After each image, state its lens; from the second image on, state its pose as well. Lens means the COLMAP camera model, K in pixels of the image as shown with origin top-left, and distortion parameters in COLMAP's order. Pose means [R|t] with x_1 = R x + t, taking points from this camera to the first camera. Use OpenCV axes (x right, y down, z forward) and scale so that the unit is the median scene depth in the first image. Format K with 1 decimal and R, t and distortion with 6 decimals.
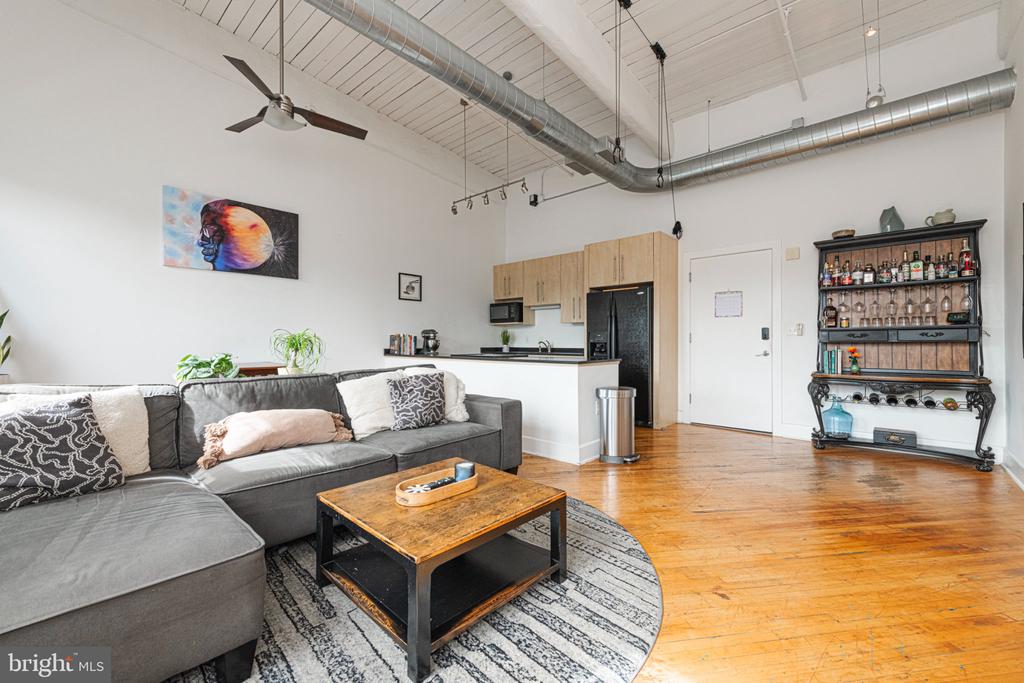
lens RADIAL K [[416.0, 0, 514.2], [0, 416.0, 342.0], [0, 0, 1]] dist [0.007829, -0.000458]
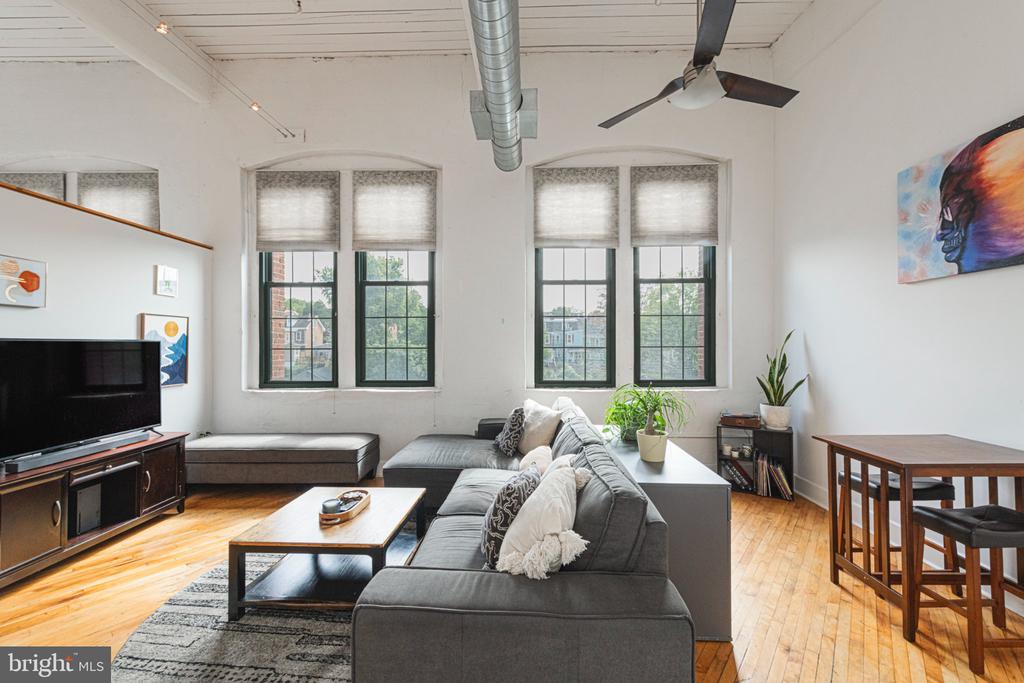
lens RADIAL K [[406.8, 0, 514.0], [0, 406.8, 341.6], [0, 0, 1]] dist [0.021275, -0.007999]
pose [[-0.764188, -0.004196, -0.644980, 0.113153], [0.000238, 0.999977, -0.006788, -0.075647], [0.644994, -0.005341, -0.764169, 1.040173]]
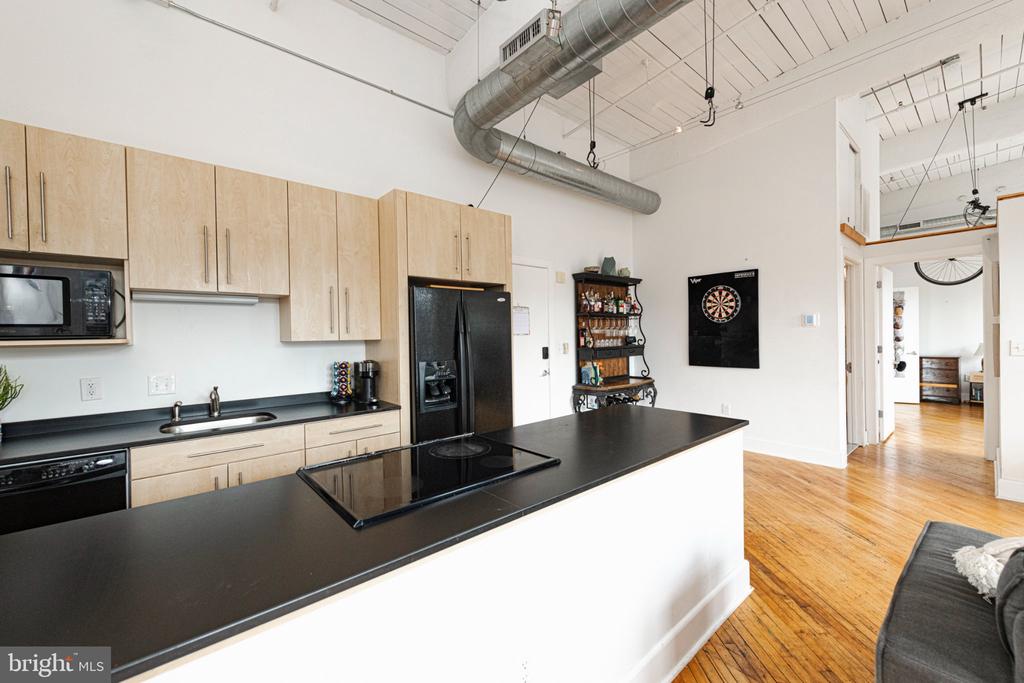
lens RADIAL K [[406.8, 0, 514.0], [0, 406.8, 341.6], [0, 0, 1]] dist [0.021275, -0.007999]
pose [[0.128124, -0.018252, 0.991590, -0.415591], [0.016816, 0.999727, 0.016229, -0.073078], [-0.991616, 0.014595, 0.128395, 1.084651]]
